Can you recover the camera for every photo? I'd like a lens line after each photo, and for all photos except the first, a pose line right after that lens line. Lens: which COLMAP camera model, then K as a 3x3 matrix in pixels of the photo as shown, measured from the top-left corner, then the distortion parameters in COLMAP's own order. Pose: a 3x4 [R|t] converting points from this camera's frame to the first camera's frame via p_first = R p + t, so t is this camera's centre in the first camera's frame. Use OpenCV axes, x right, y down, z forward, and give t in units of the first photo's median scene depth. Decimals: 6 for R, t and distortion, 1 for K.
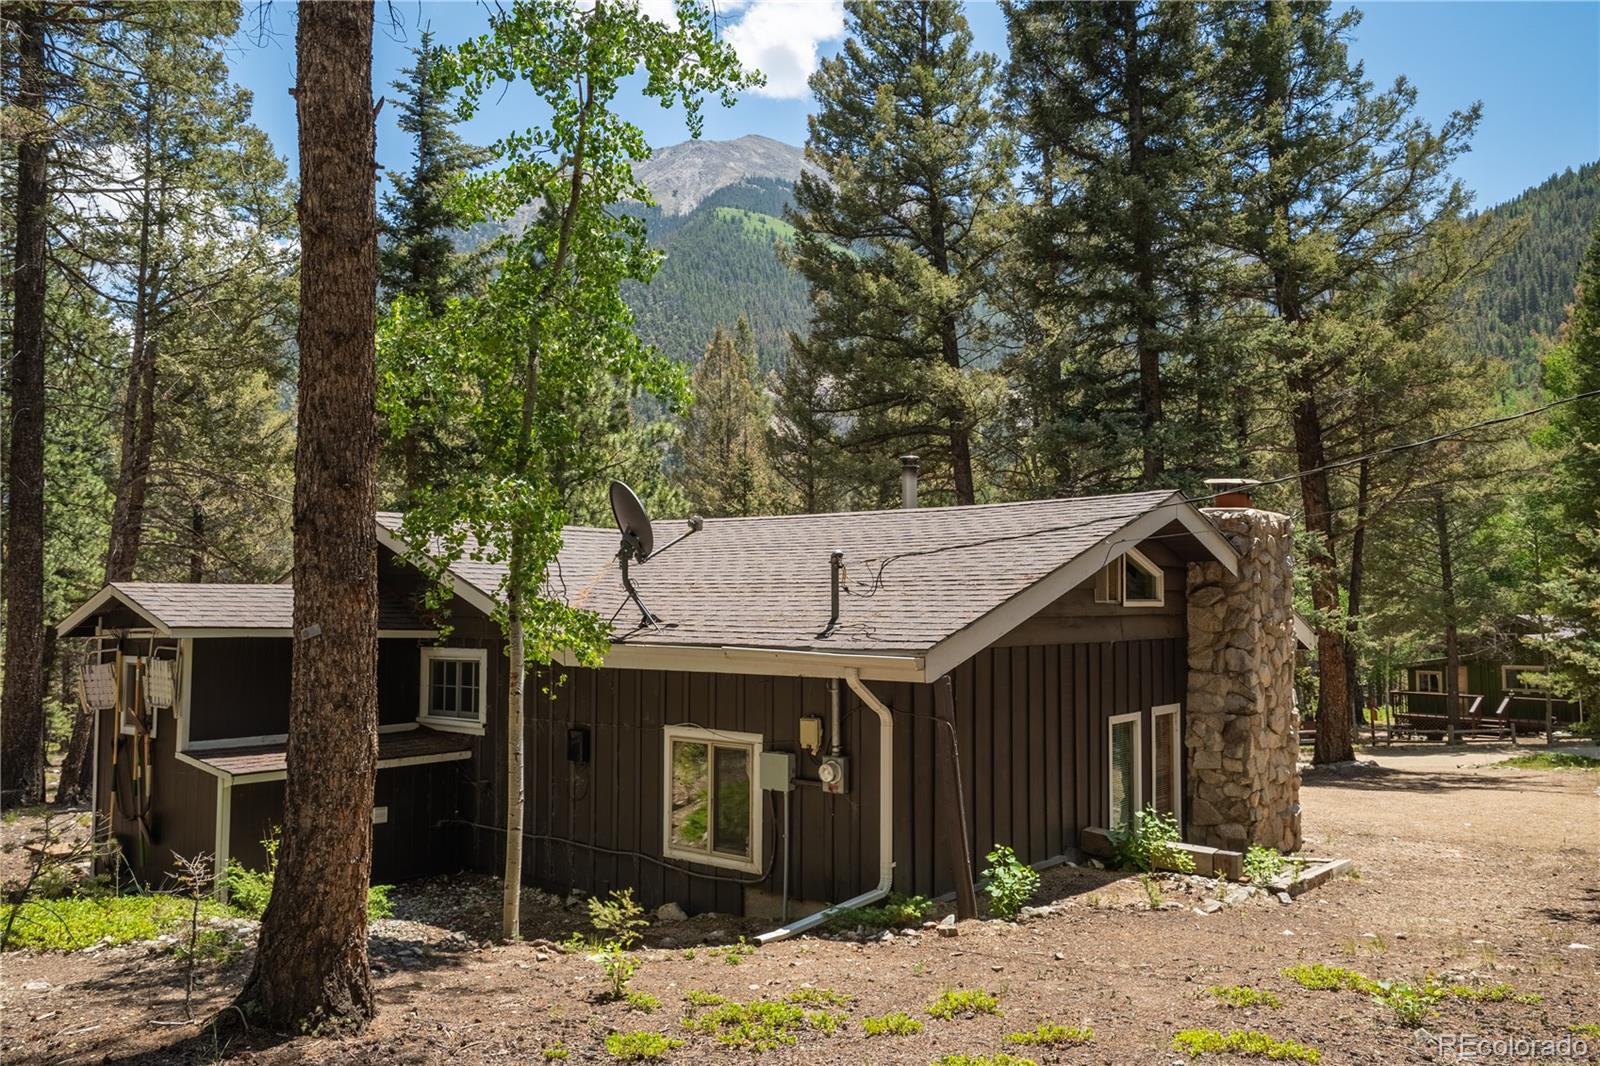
lens RADIAL K [[1253.9, 0, 800.0], [0, 1253.9, 533.0], [0, 0, 1]] dist [0.031430, 0.002904]
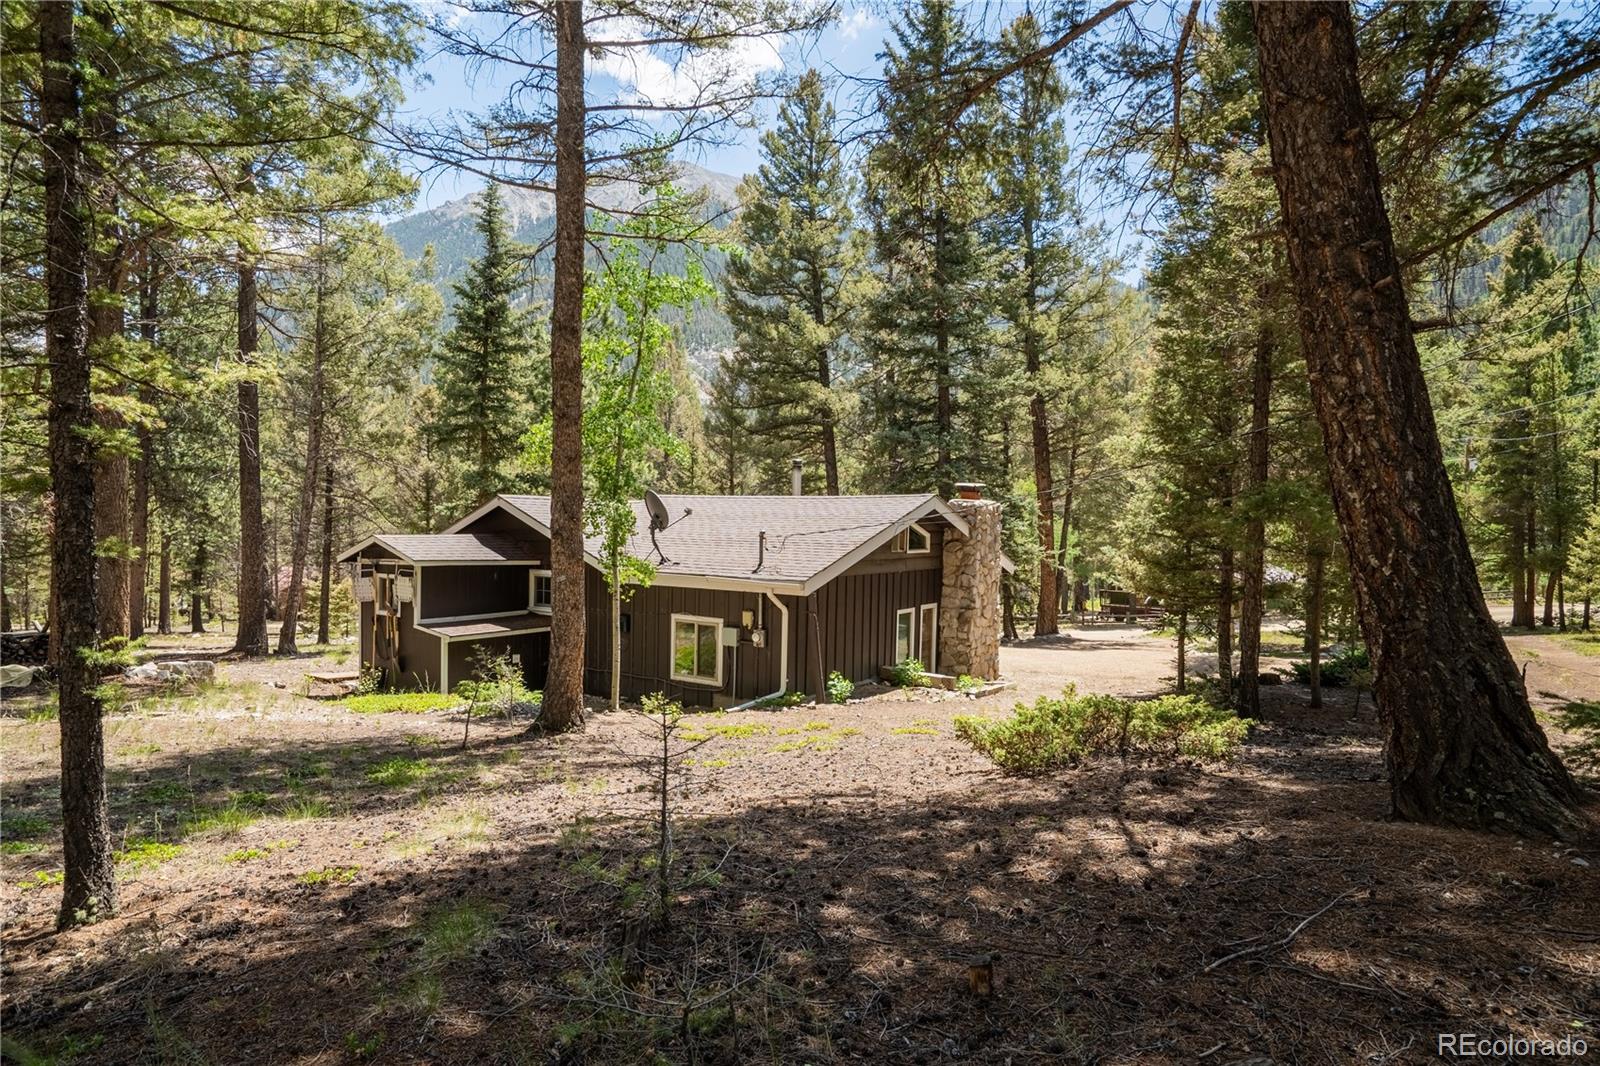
lens RADIAL K [[964.2, 0, 797.1], [0, 964.2, 542.1], [0, 0, 1]] dist [0.001876, 0.000245]
pose [[0.995523, 0.014342, 0.093422, -0.045593], [-0.022185, 0.996264, 0.083464, -0.074140], [-0.091876, -0.085163, 0.992122, -0.423748]]
